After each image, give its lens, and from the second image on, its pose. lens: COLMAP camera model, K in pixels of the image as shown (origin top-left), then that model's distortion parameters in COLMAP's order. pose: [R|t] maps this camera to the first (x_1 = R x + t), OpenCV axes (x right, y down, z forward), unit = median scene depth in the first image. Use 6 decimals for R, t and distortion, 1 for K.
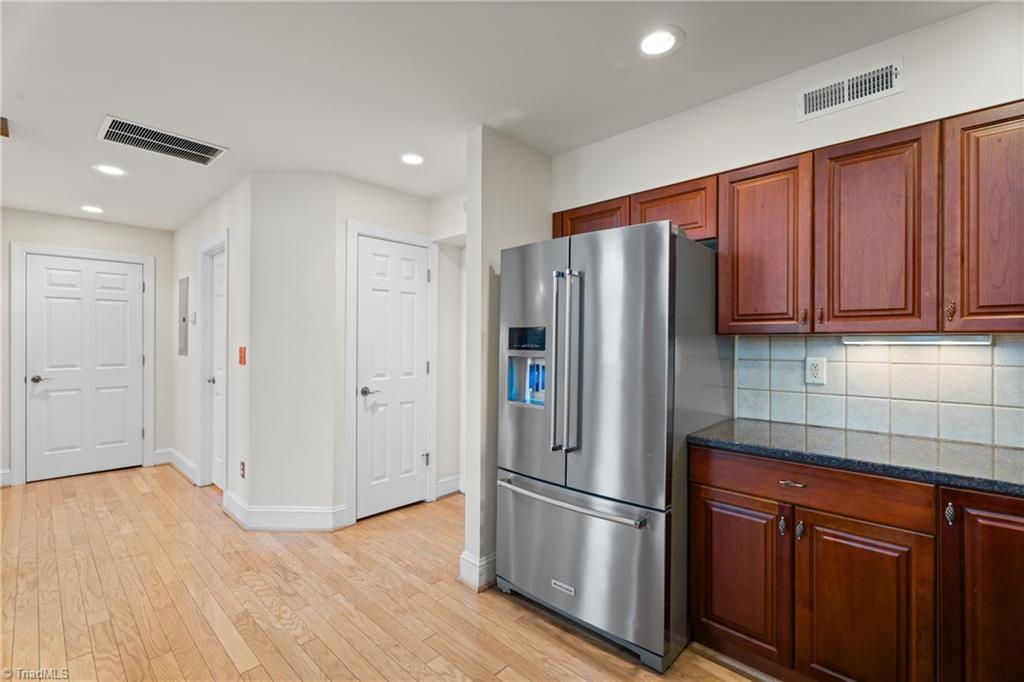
lens RADIAL K [[456.3, 0, 507.8], [0, 456.3, 340.4], [0, 0, 1]] dist [0.004830, -0.001717]
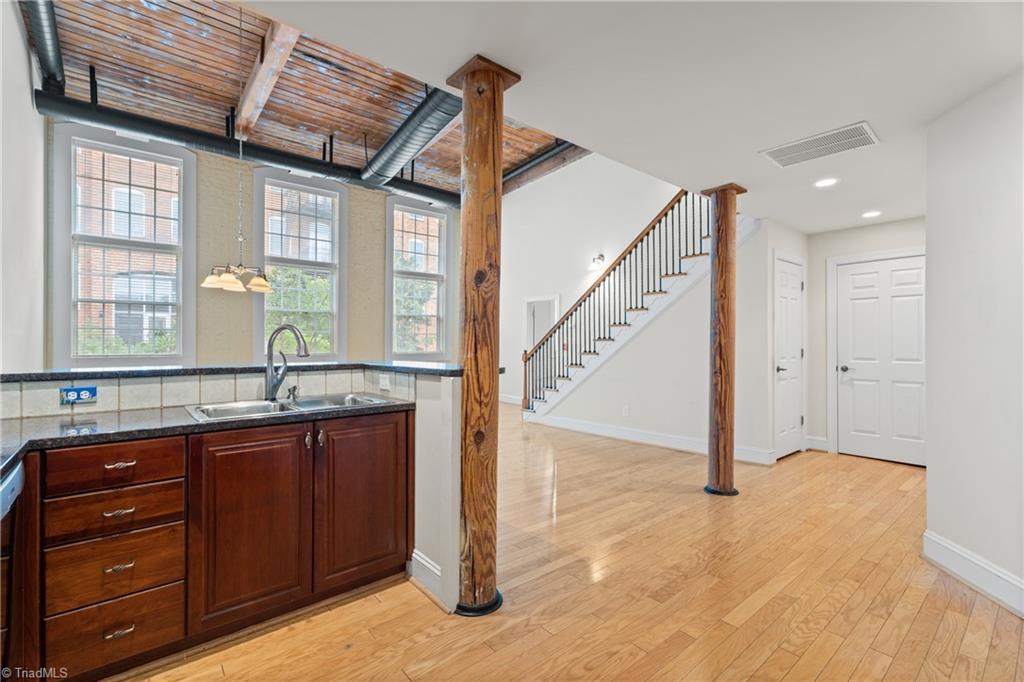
lens RADIAL K [[456.3, 0, 510.4], [0, 456.3, 340.1], [0, 0, 1]] dist [0.004830, -0.001717]
pose [[-0.098931, -0.008652, -0.995057, 0.454297], [-0.000605, 0.999963, -0.008634, 0.038620], [0.995094, -0.000252, -0.098933, 0.458791]]
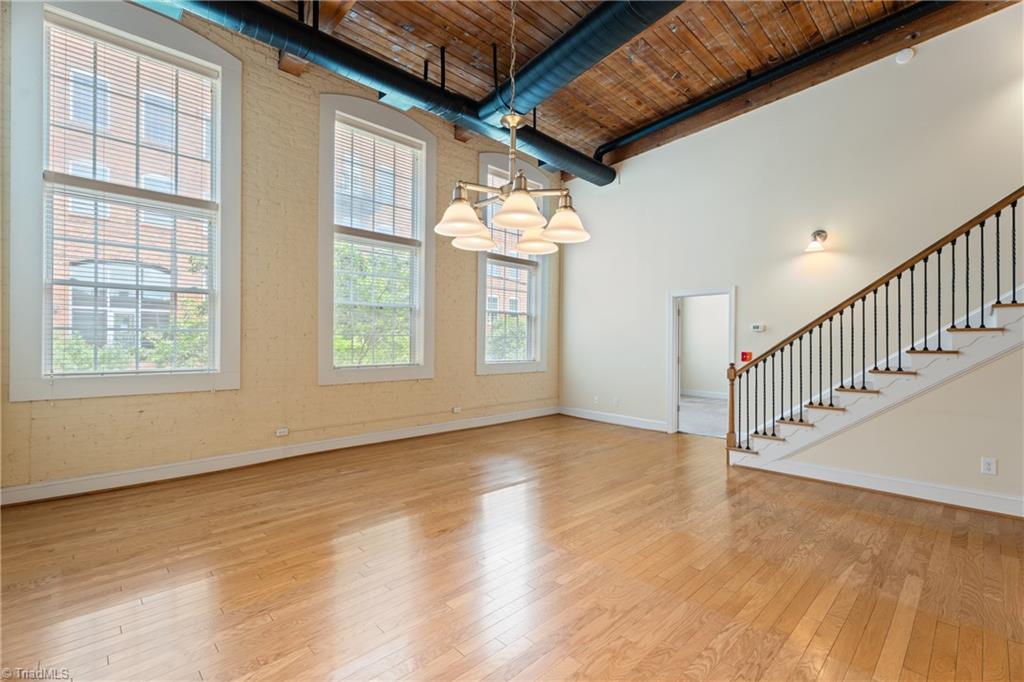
lens RADIAL K [[456.3, 0, 512.0], [0, 456.3, 339.3], [0, 0, 1]] dist [0.004830, -0.001717]
pose [[-0.028443, -0.010846, -0.999537, -0.479715], [-0.002431, 0.999939, -0.010781, -0.009218], [0.999592, 0.002124, -0.028468, -0.762195]]
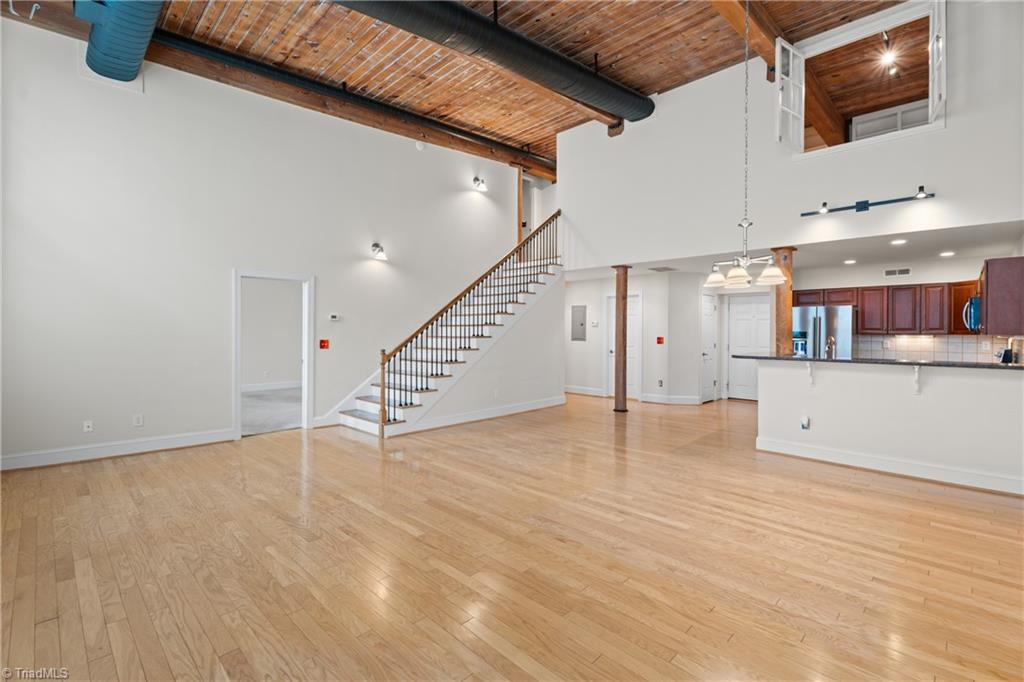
lens RADIAL K [[456.3, 0, 510.9], [0, 456.3, 329.3], [0, 0, 1]] dist [0.004830, -0.001717]
pose [[0.999995, 0.003147, -0.000937, -2.019315], [-0.003149, 0.999993, -0.002088, -0.029251], [0.000931, 0.002091, 0.999997, -2.301167]]
